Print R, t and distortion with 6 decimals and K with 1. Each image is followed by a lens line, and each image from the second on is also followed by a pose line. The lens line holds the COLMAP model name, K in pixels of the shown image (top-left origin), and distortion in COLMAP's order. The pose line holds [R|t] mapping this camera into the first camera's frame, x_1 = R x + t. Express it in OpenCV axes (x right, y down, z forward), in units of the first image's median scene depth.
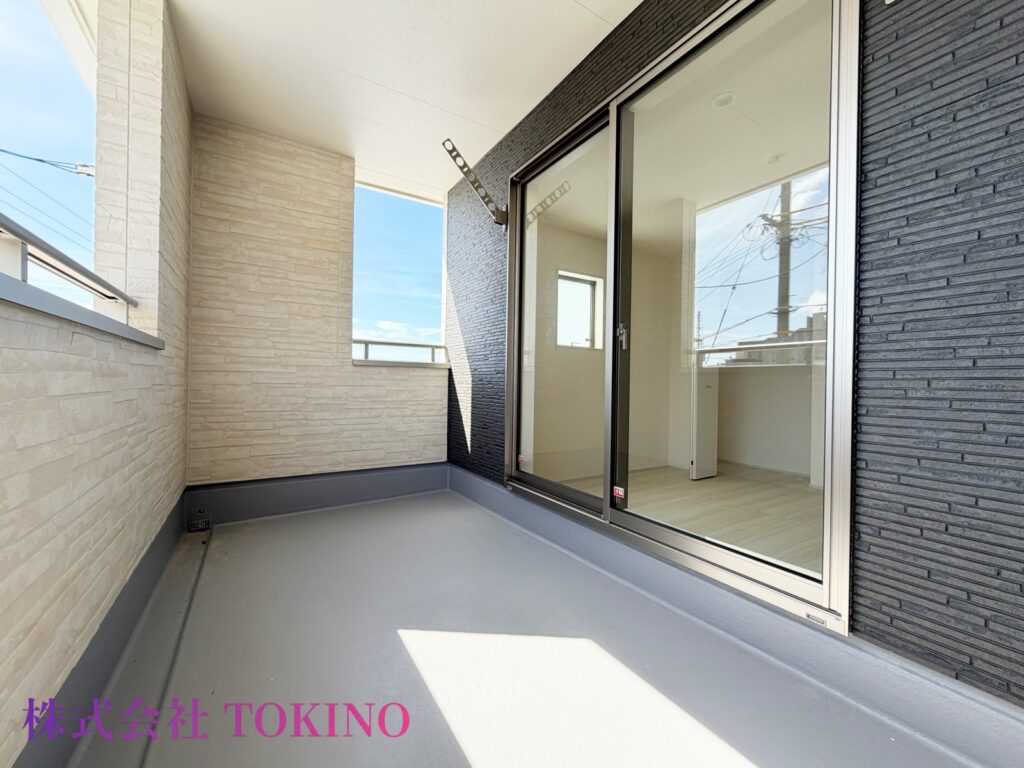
lens RADIAL K [[410.7, 0, 512.5], [0, 410.7, 383.6], [0, 0, 1]] dist [-0.003895, 0.000216]
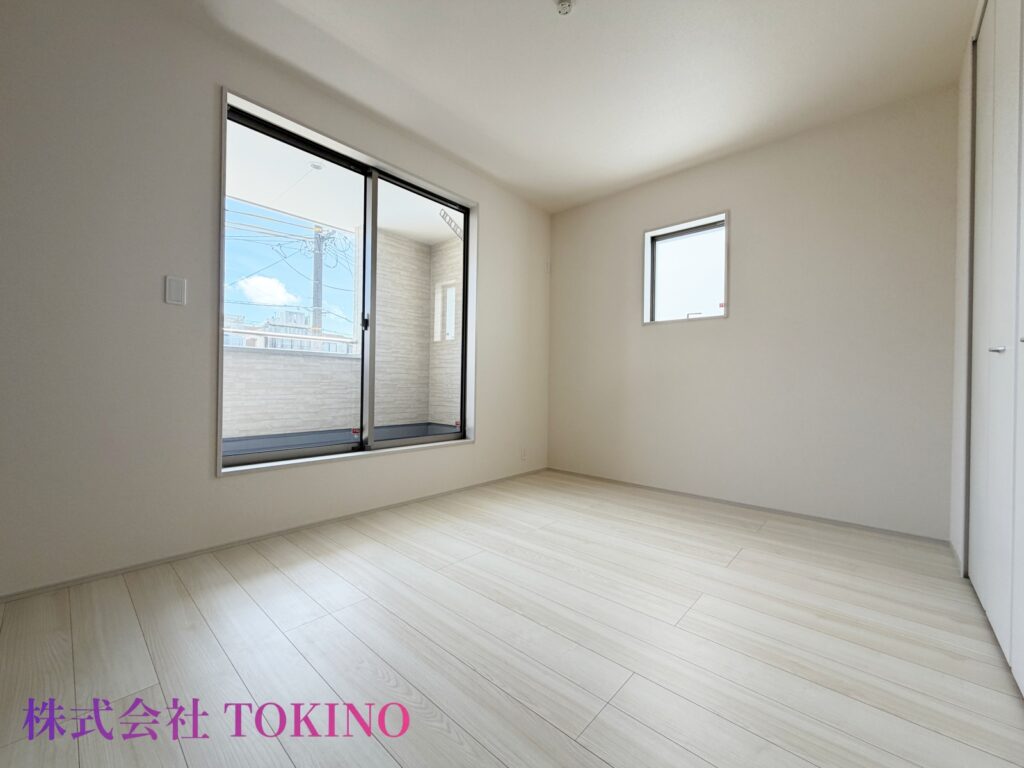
lens RADIAL K [[410.7, 0, 507.7], [0, 410.7, 384.2], [0, 0, 1]] dist [-0.003895, 0.000216]
pose [[0.267990, -0.011417, -0.963354, 1.267419], [-0.013097, 0.999794, -0.015493, 0.074713], [0.963333, 0.016769, 0.267785, 0.765727]]
